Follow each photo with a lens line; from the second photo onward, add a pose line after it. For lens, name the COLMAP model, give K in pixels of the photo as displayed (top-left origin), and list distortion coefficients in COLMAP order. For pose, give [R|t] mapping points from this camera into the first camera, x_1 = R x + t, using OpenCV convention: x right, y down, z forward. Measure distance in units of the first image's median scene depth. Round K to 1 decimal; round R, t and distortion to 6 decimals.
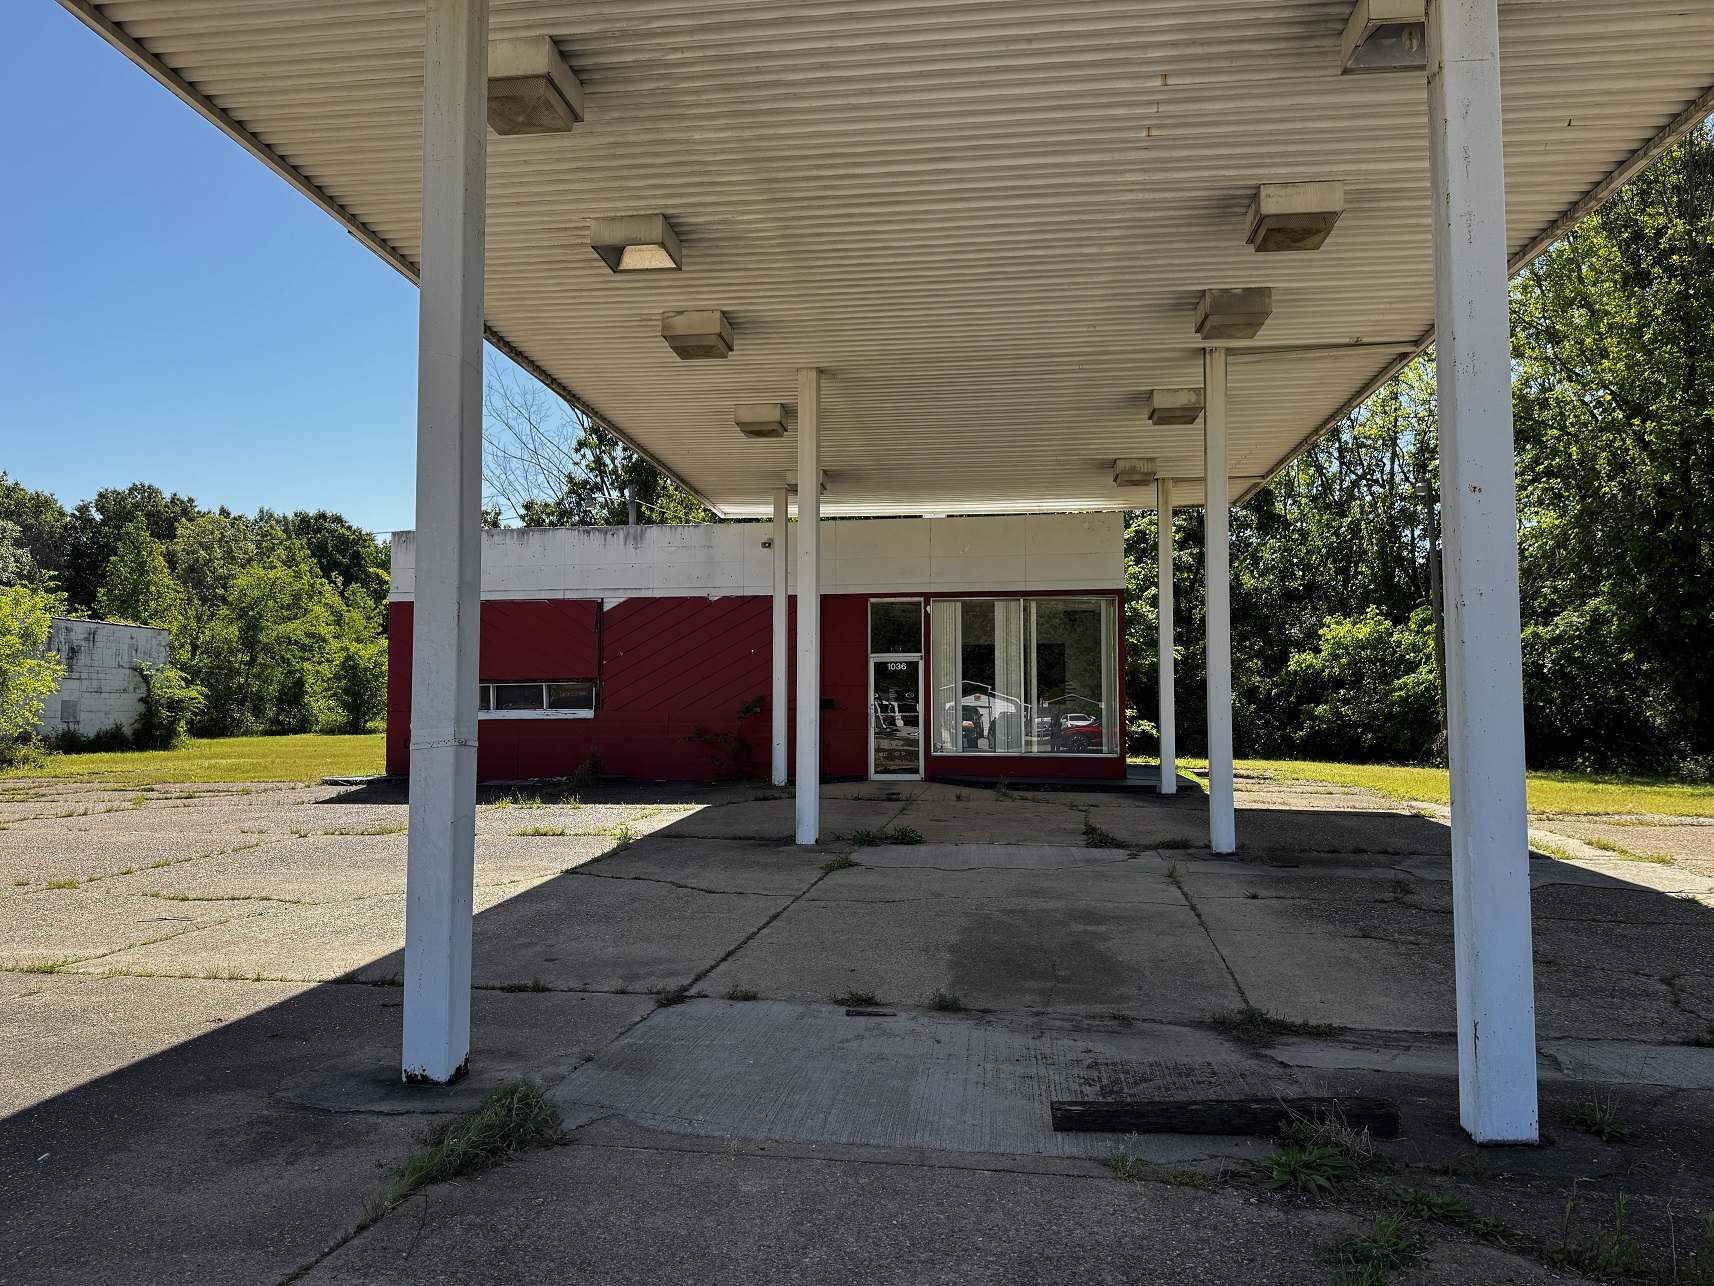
lens RADIAL K [[1172.2, 0, 848.6], [0, 1172.2, 637.7], [0, 0, 1]] dist [0.055048, -0.058795]
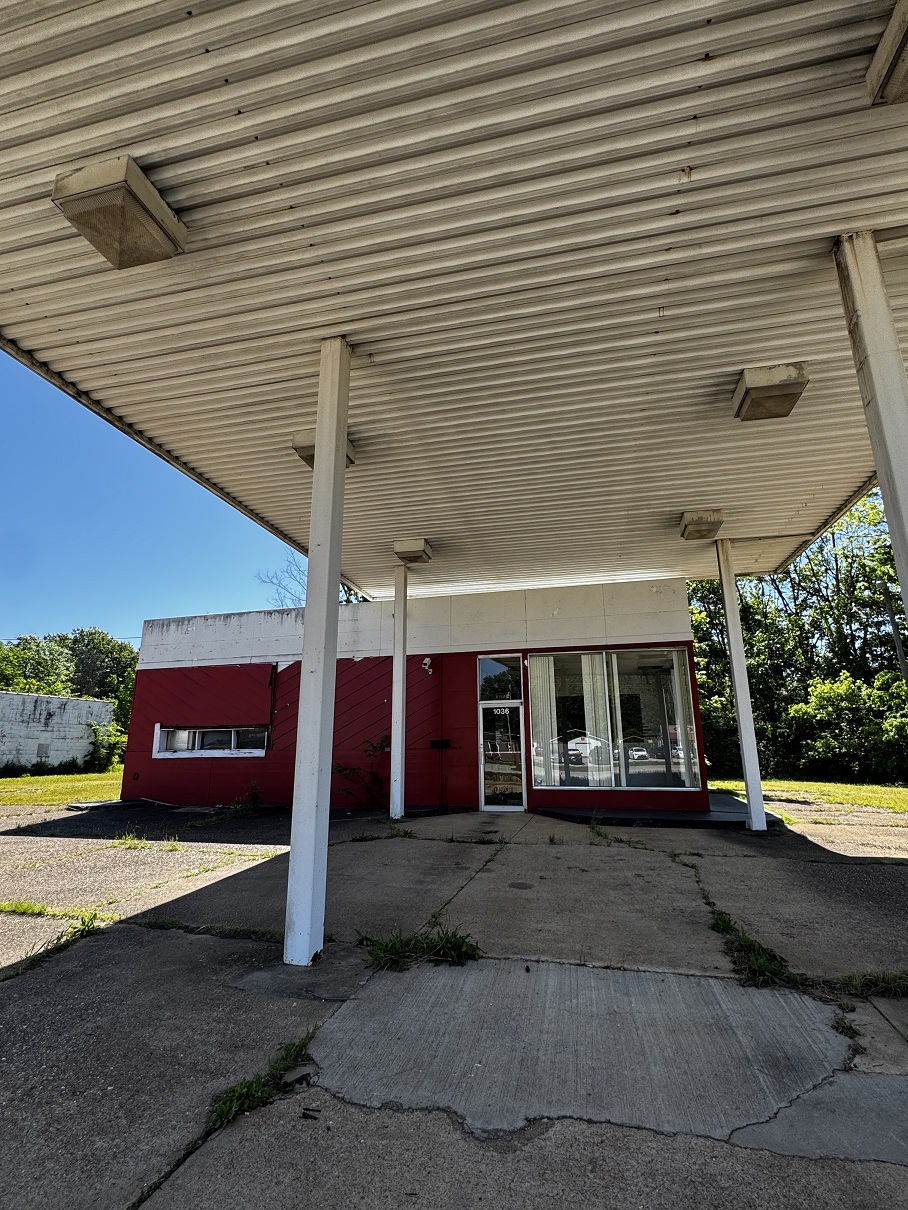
lens RADIAL K [[563.3, 0, 452.8], [0, 563.3, 602.5], [0, 0, 1]] dist [-0.009900, 0.002513]
pose [[0.993929, -0.034336, -0.104533, 0.046010], [0.014185, 0.982119, -0.187724, 0.018474], [0.109109, 0.185102, 0.976644, 0.336181]]
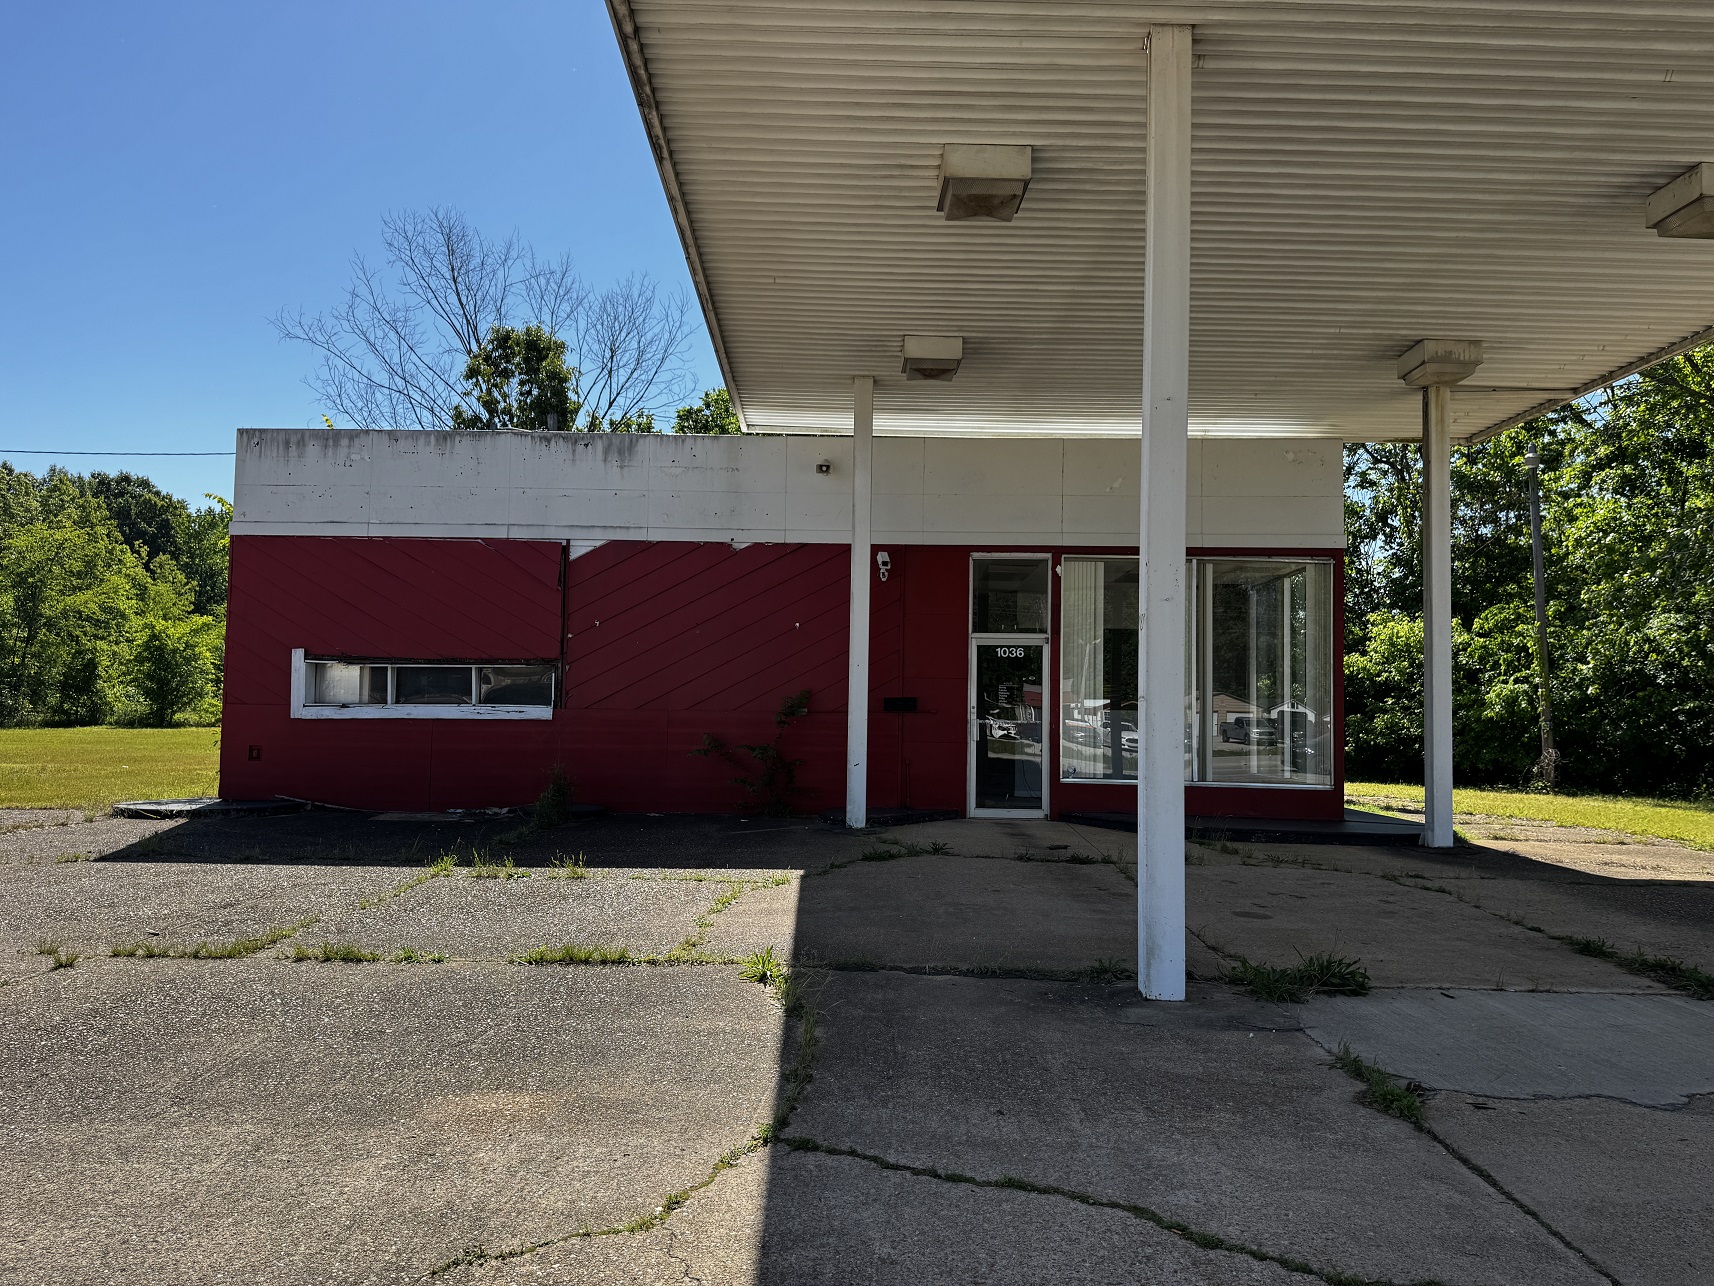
lens RADIAL K [[1172.2, 0, 834.1], [0, 1172.2, 643.6], [0, 0, 1]] dist [0.055048, -0.058795]
pose [[0.992228, 0.025597, 0.121773, -0.119110], [-0.026253, 0.999648, 0.003787, 0.015998], [-0.121633, -0.006955, 0.992551, 0.271233]]
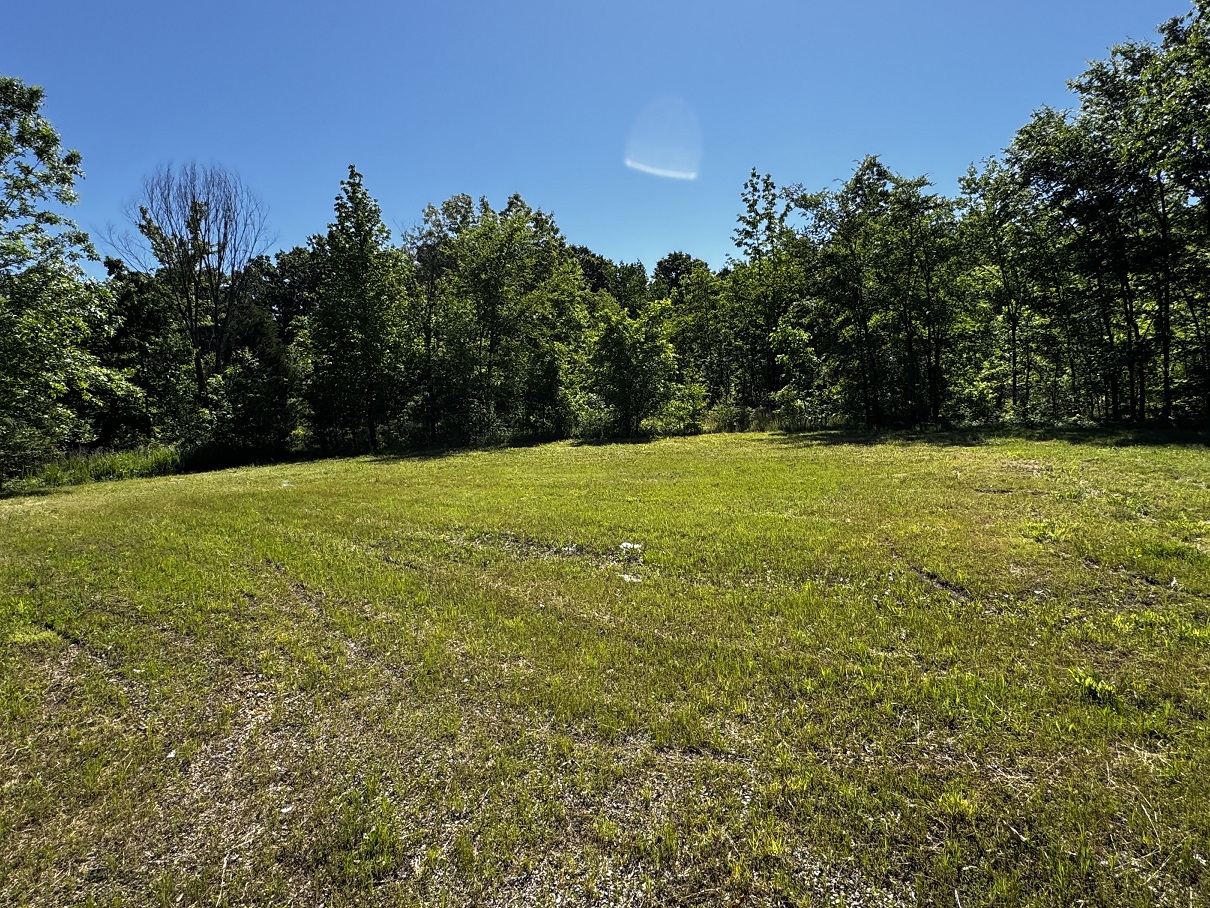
lens RADIAL K [[710.5, 0, 597.3], [0, 710.5, 456.9], [0, 0, 1]] dist [-0.007377, 0.004599]
pose [[0.919945, -0.015937, -0.391724, -0.692722], [0.070627, 0.989563, 0.125606, 0.098879], [0.385634, -0.143217, 0.911469, 1.564319]]
